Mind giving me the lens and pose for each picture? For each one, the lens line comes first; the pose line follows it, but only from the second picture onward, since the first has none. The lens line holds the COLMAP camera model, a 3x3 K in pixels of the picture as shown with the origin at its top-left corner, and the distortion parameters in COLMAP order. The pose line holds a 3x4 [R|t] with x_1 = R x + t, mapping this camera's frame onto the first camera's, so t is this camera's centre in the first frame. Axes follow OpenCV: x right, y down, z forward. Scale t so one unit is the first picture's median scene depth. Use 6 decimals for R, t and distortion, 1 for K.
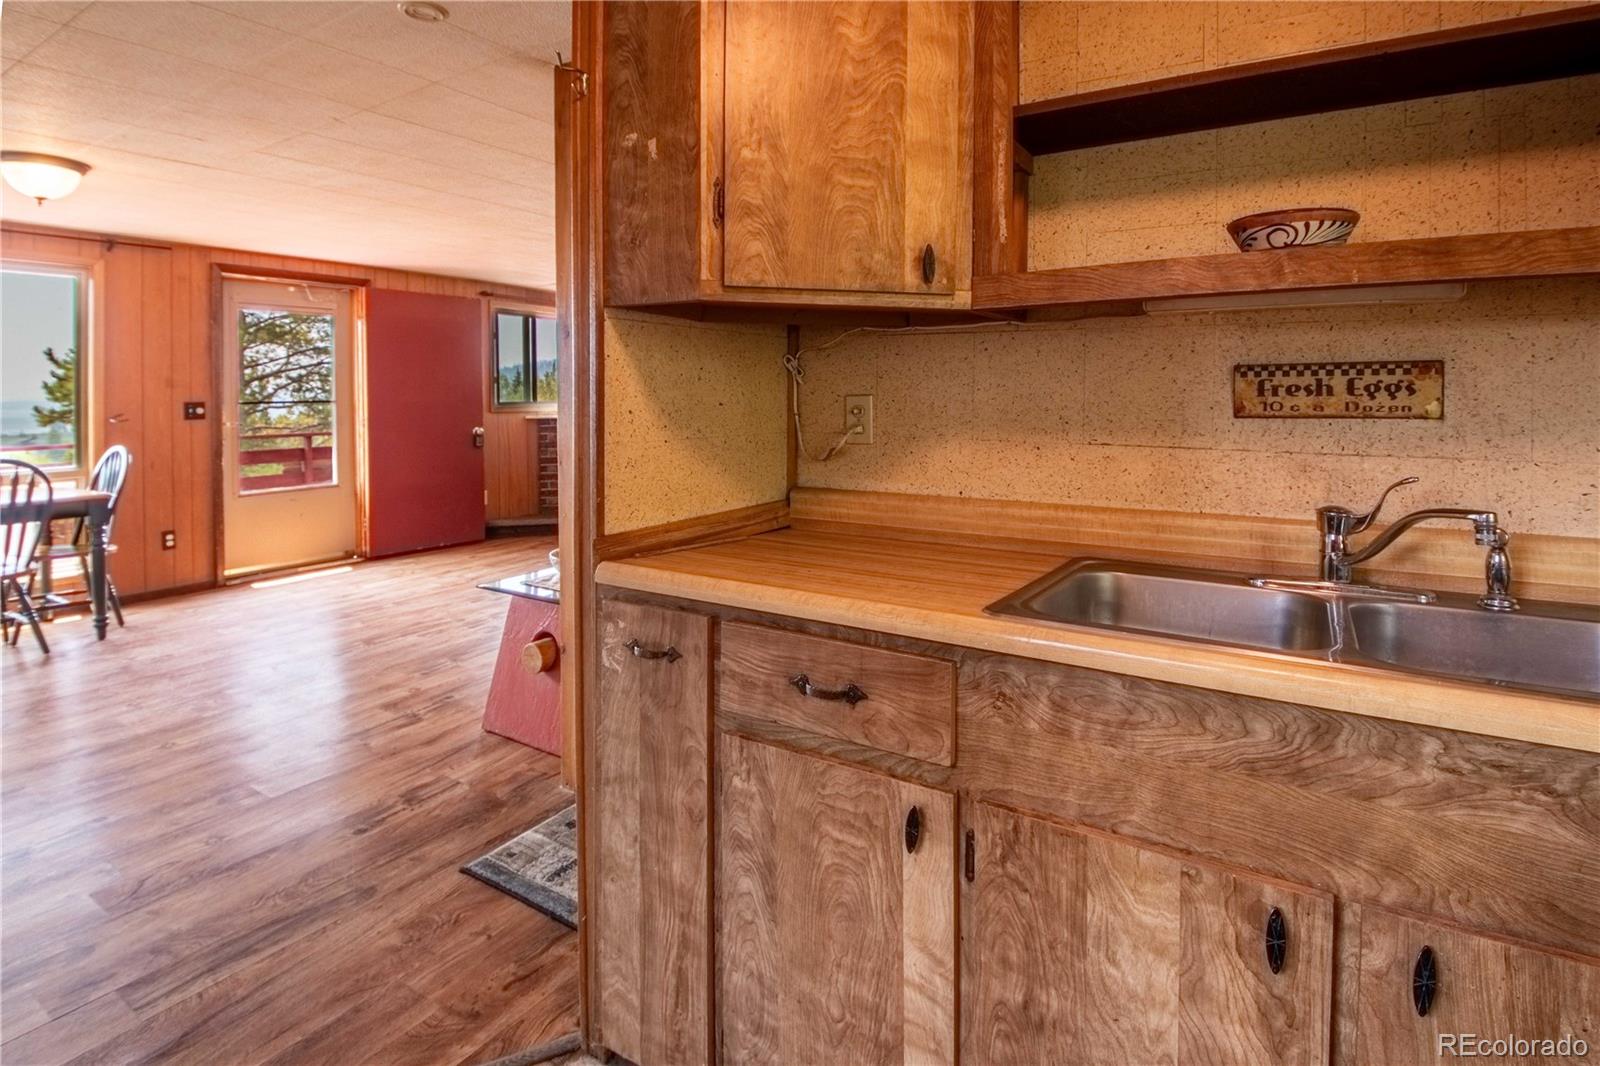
lens RADIAL K [[760.6, 0, 821.0], [0, 760.6, 402.0], [0, 0, 1]] dist [0.011952, -0.019895]
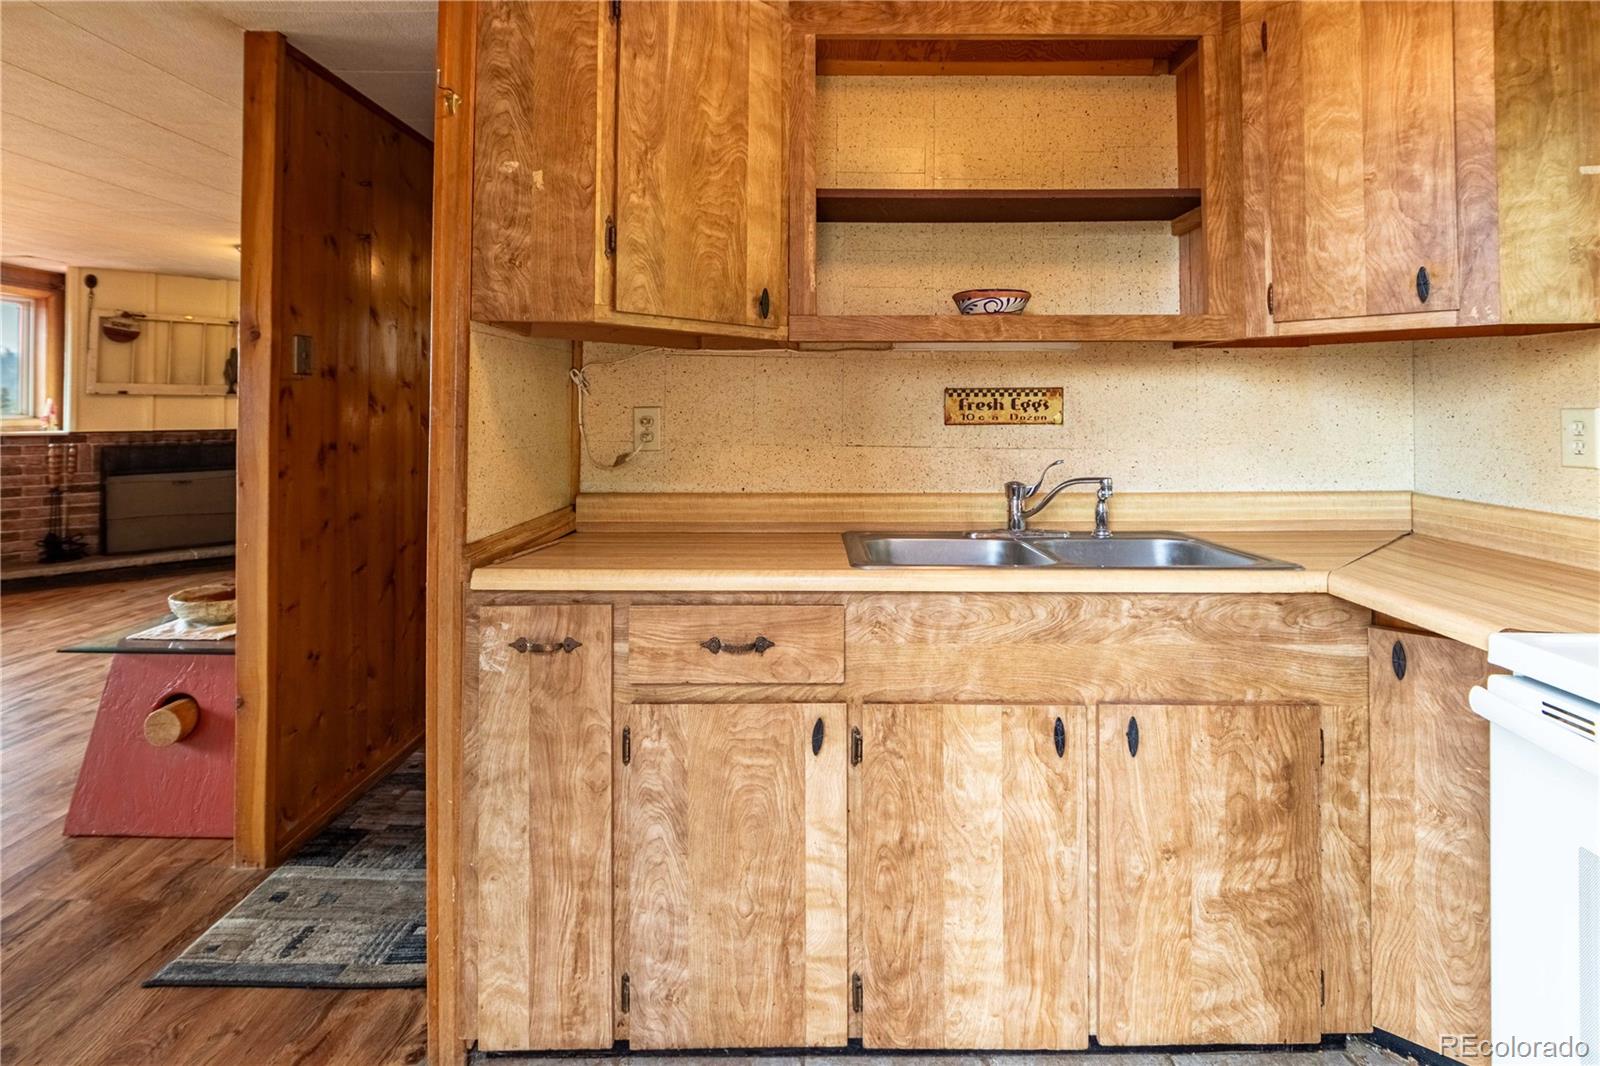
lens RADIAL K [[774.6, 0, 768.9], [0, 774.6, 387.2], [0, 0, 1]] dist [-0.000575, -0.001836]
pose [[0.869880, 0.017367, 0.492957, -0.495007], [-0.000460, 0.999408, -0.034398, 0.000342], [-0.493263, 0.029696, 0.869373, -0.115885]]
